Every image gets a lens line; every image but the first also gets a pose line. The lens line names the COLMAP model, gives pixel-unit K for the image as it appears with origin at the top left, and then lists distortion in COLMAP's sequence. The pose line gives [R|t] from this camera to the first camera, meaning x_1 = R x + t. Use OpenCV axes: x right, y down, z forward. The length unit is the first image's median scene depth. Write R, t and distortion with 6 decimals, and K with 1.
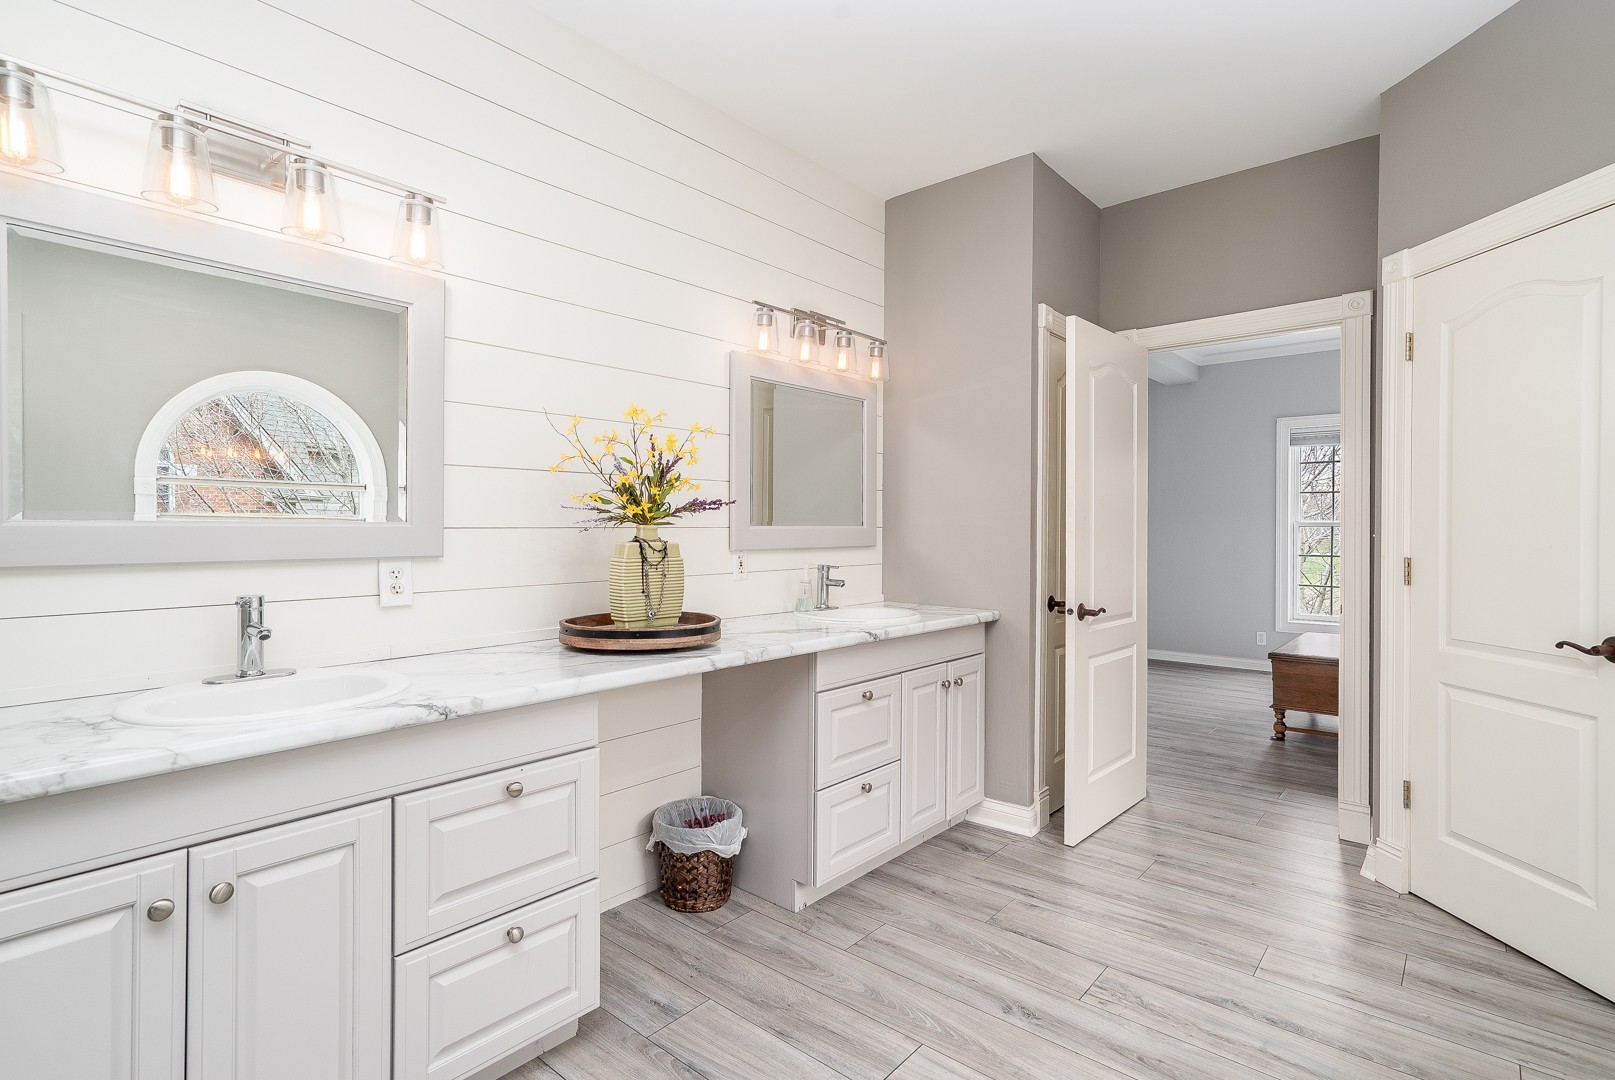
lens RADIAL K [[783.4, 0, 807.5], [0, 783.4, 540.0], [0, 0, 1]] dist [0.001007, 0.001593]
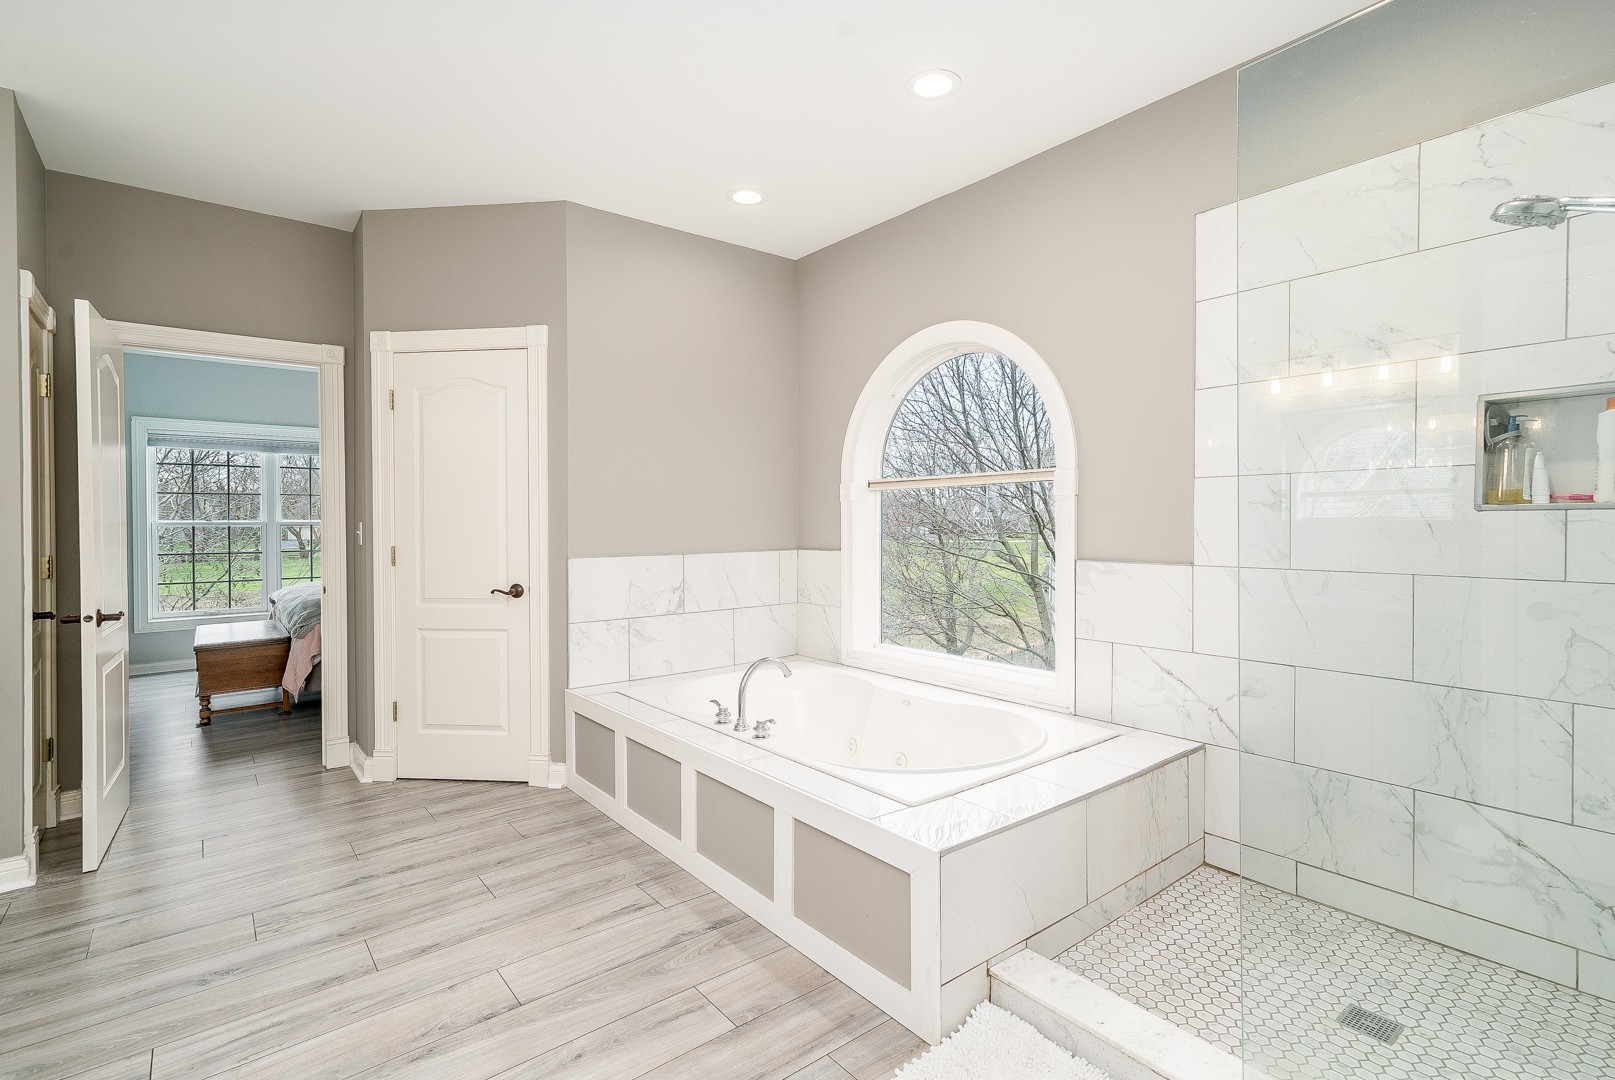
lens RADIAL K [[783.4, 0, 807.5], [0, 783.4, 540.0], [0, 0, 1]] dist [0.001007, 0.001593]
pose [[0.171127, -0.023266, 0.984974, -0.489317], [0.022950, 0.999544, 0.019623, -0.000267], [-0.984982, 0.019247, 0.171583, 0.001671]]
